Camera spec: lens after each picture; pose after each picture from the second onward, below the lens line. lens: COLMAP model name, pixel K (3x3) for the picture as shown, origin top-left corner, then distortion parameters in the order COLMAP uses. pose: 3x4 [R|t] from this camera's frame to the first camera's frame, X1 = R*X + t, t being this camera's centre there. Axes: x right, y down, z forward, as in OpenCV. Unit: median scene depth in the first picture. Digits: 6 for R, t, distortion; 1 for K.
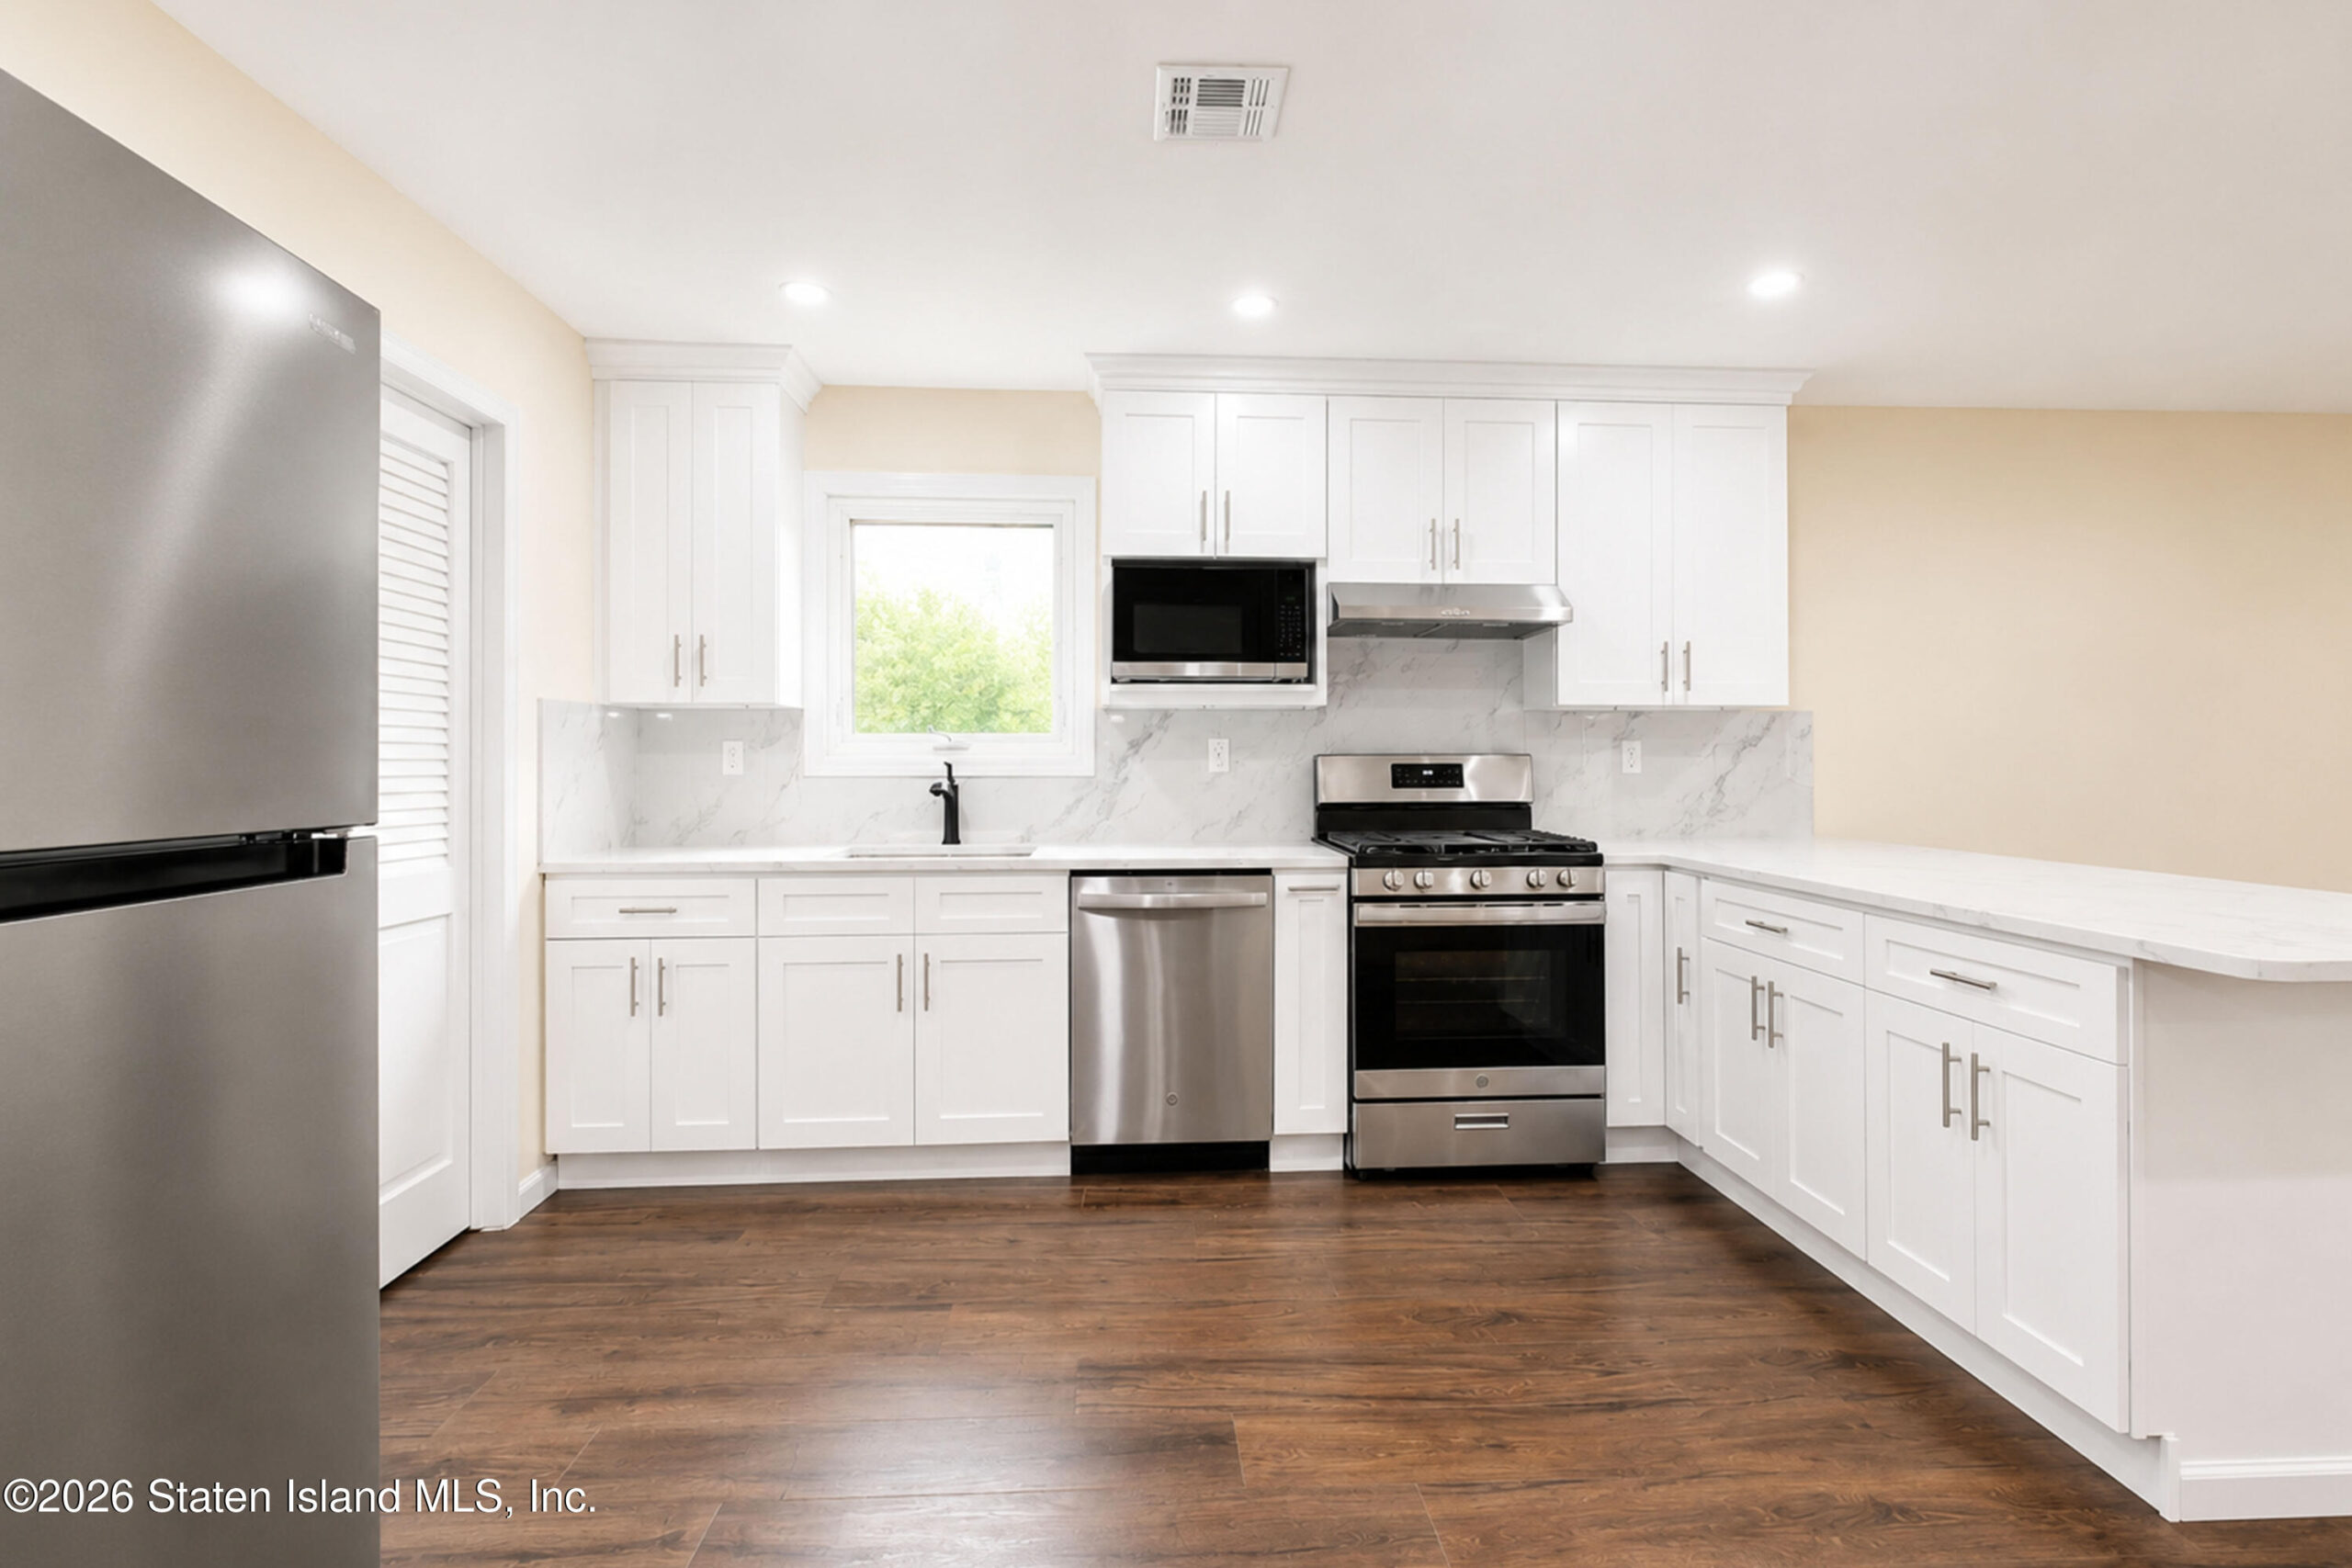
lens RADIAL K [[1102.3, 0, 1166.7], [0, 1102.3, 760.9], [0, 0, 1]] dist [-0.036037, -0.001652]
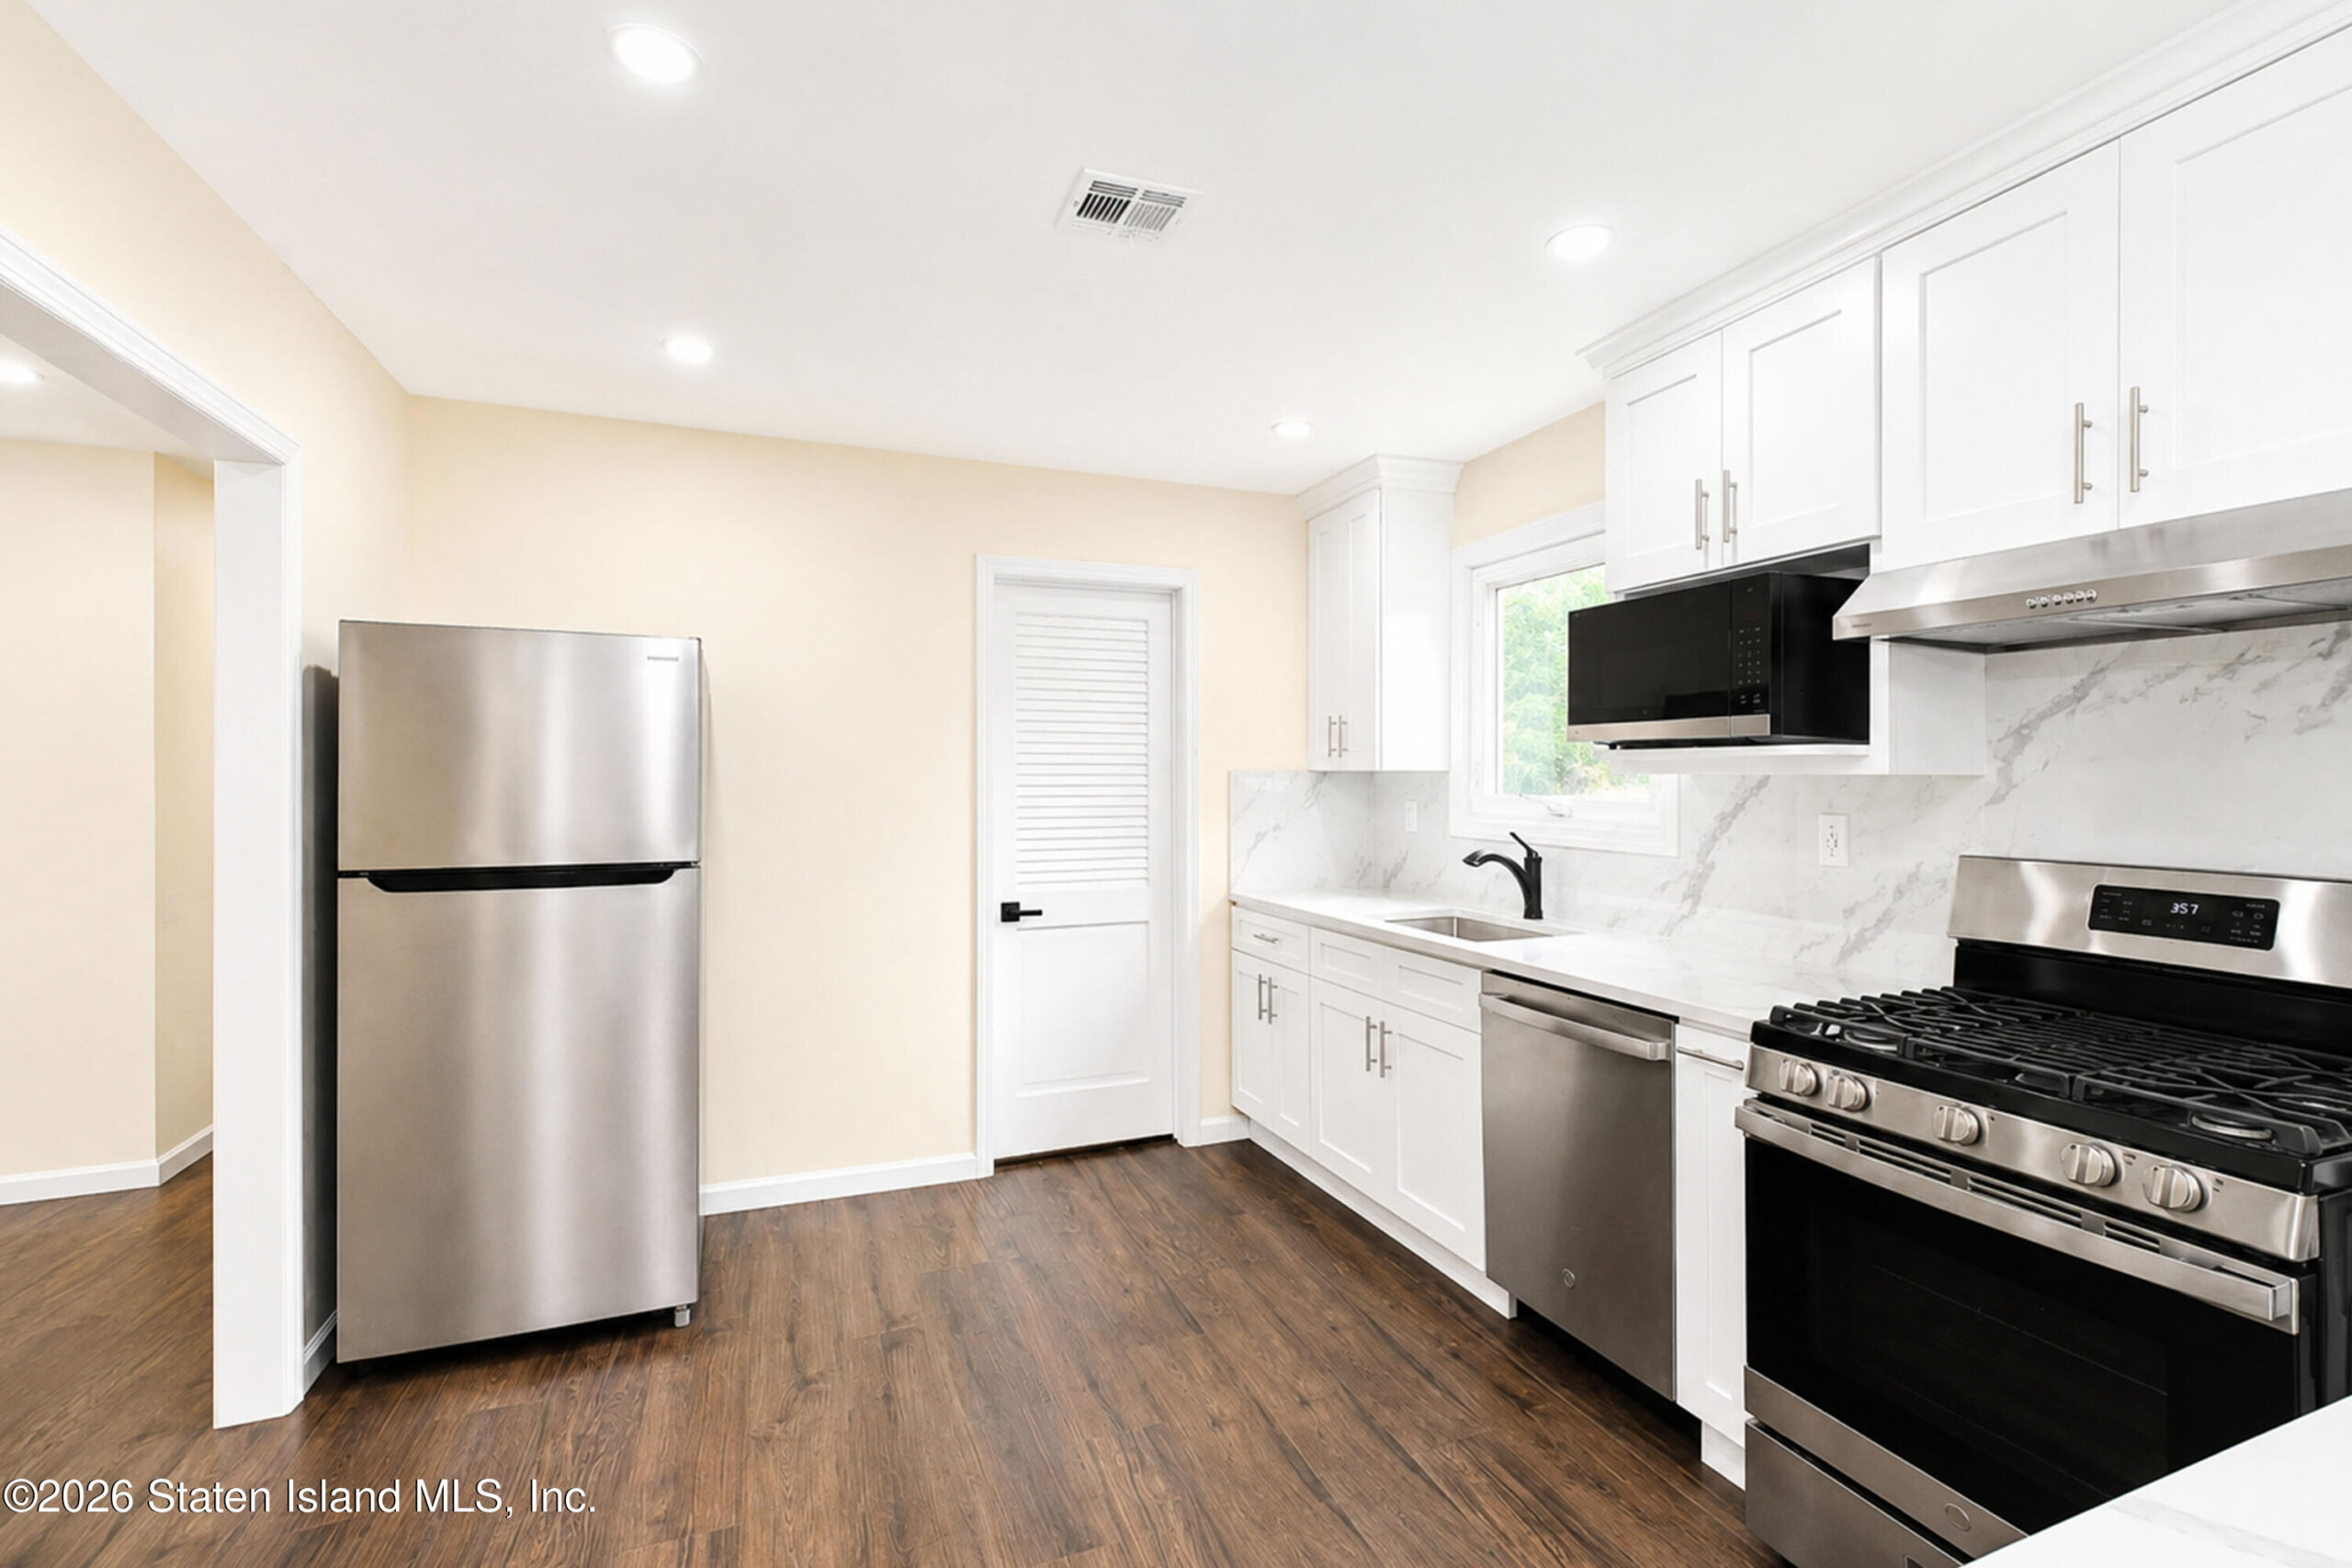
lens RADIAL K [[1044.1, 0, 1229.3], [0, 1044.1, 779.6], [0, 0, 1]] dist [0.026070, -0.001307]
pose [[0.346602, 0.010377, -0.937955, 0.596758], [-0.002302, 0.999945, 0.010212, -0.056152], [0.938009, -0.001381, 0.346607, 0.486224]]
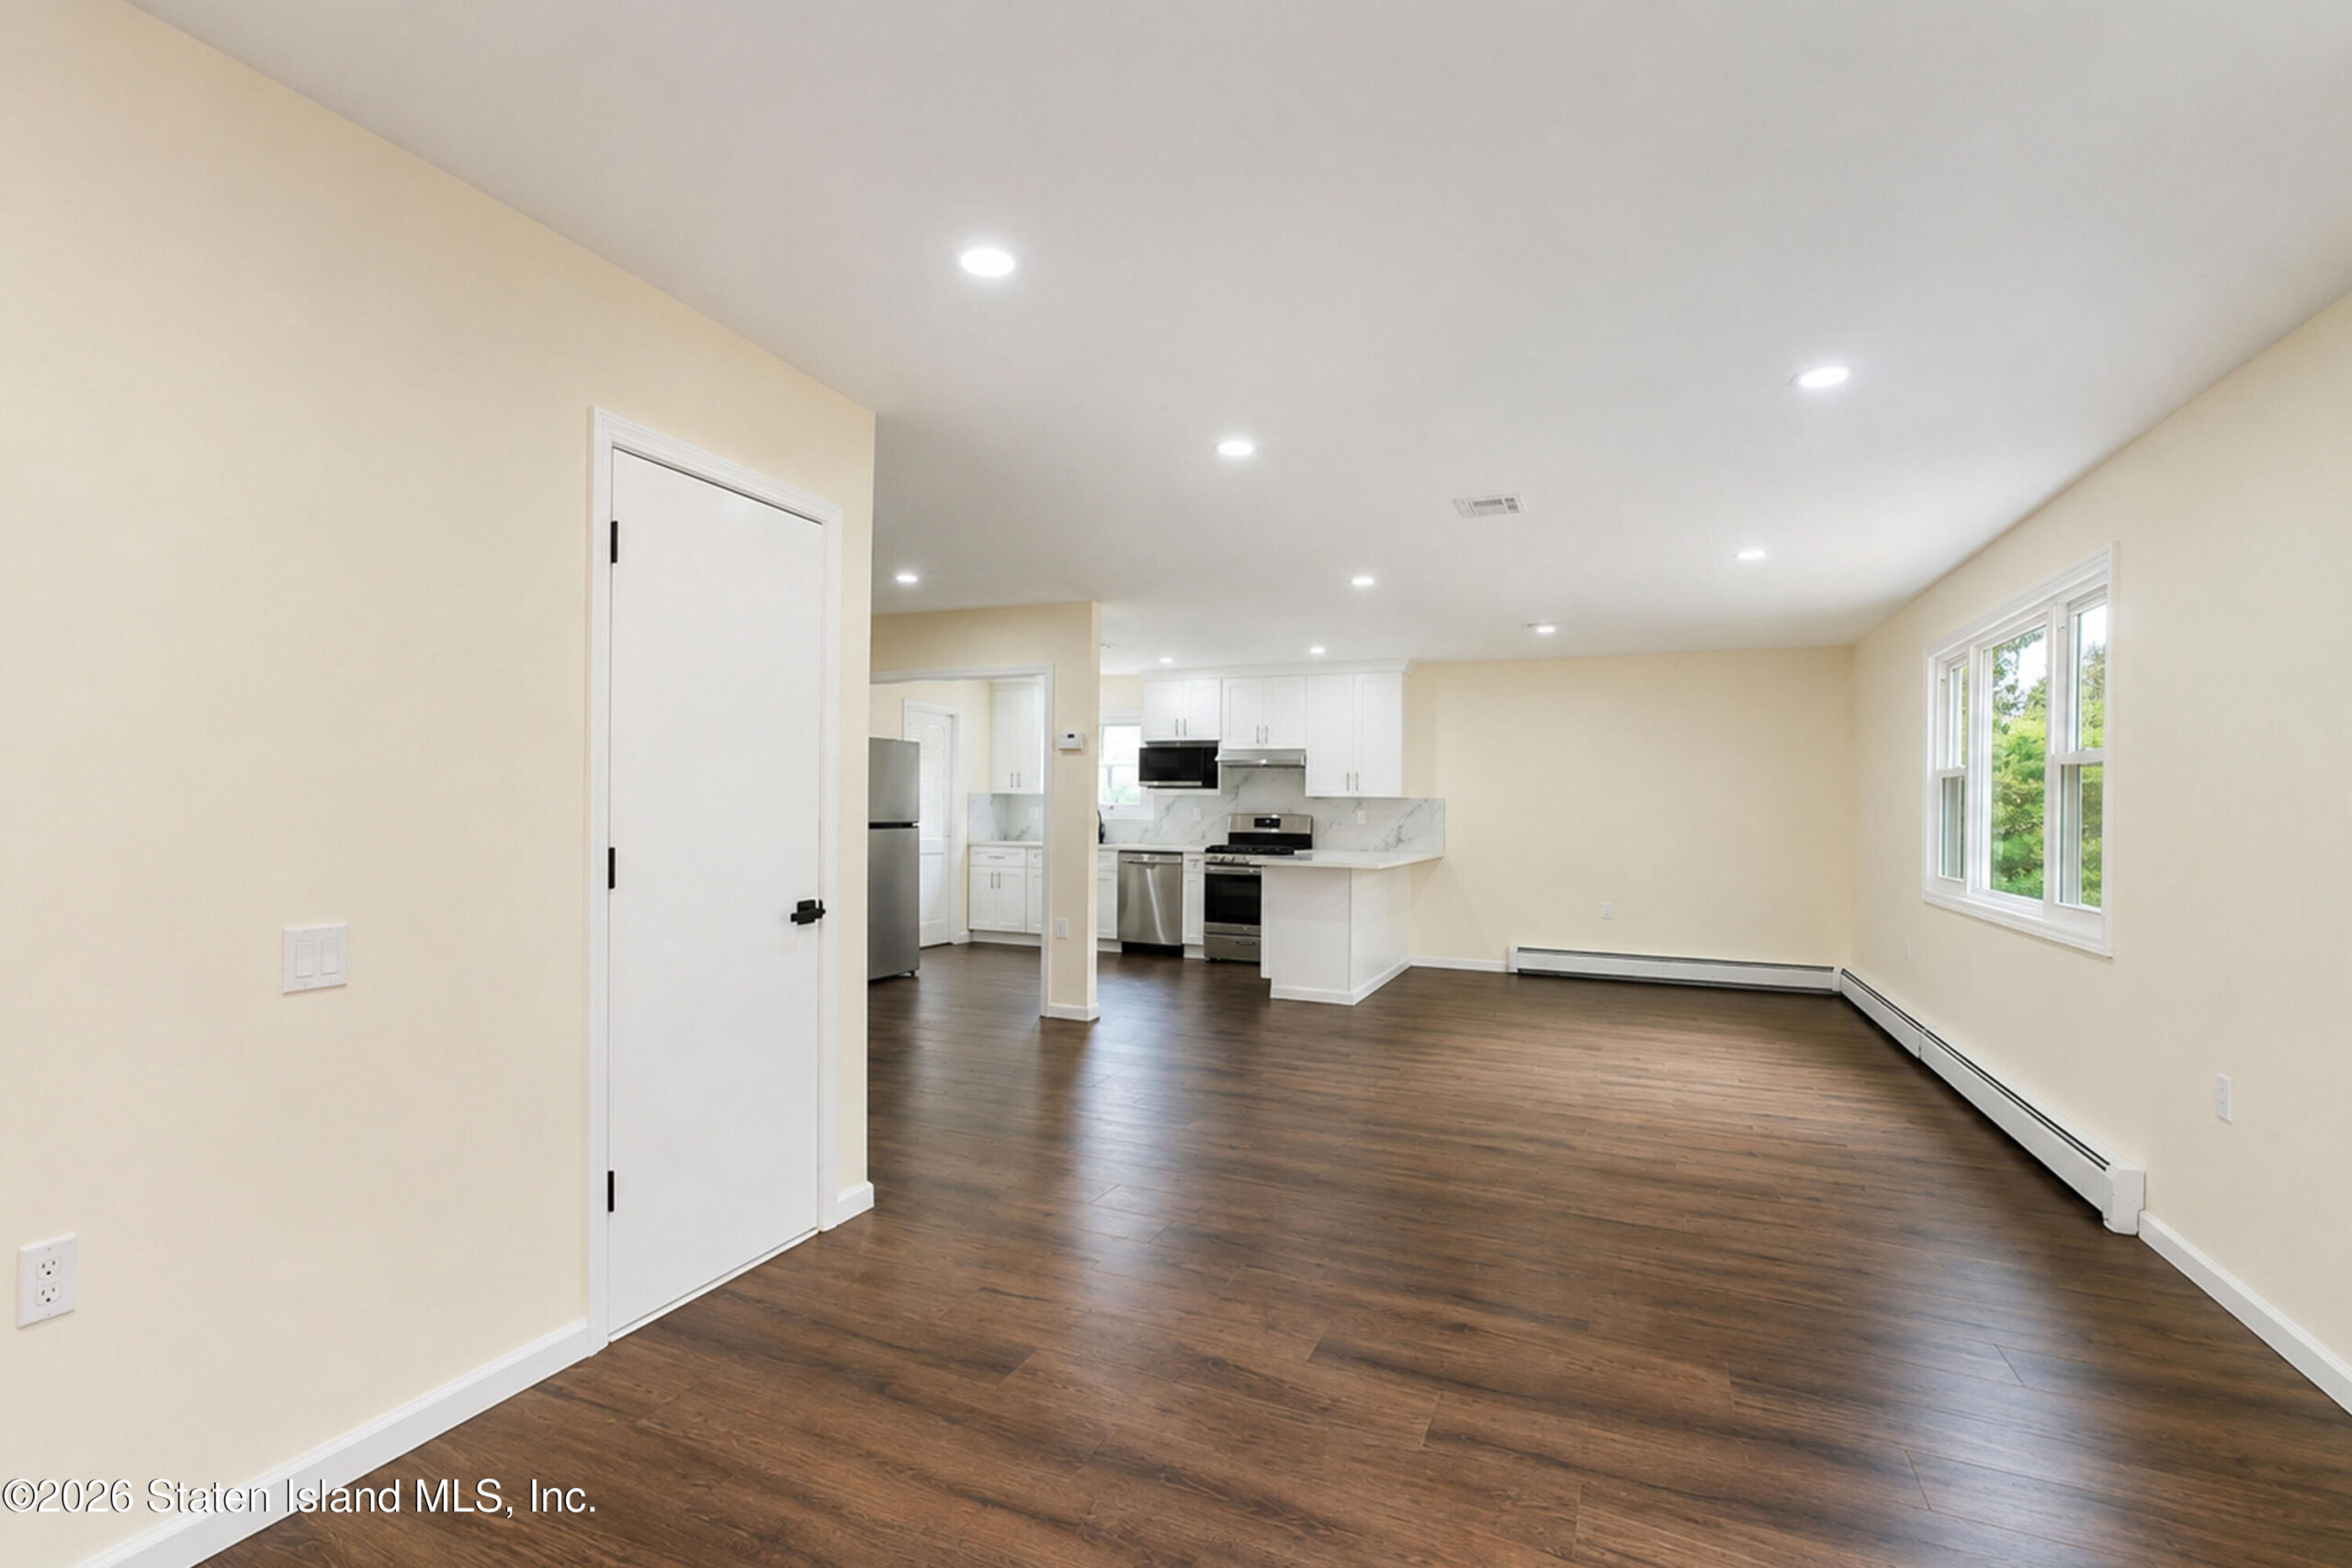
lens RADIAL K [[1044.1, 0, 1170.0], [0, 1044.1, 823.2], [0, 0, 1]] dist [0.026070, -0.001307]
pose [[0.909052, 0.022933, -0.416052, 1.169634], [-0.018876, 0.999726, 0.013863, -0.016588], [0.416255, -0.004748, 0.909235, -1.475819]]
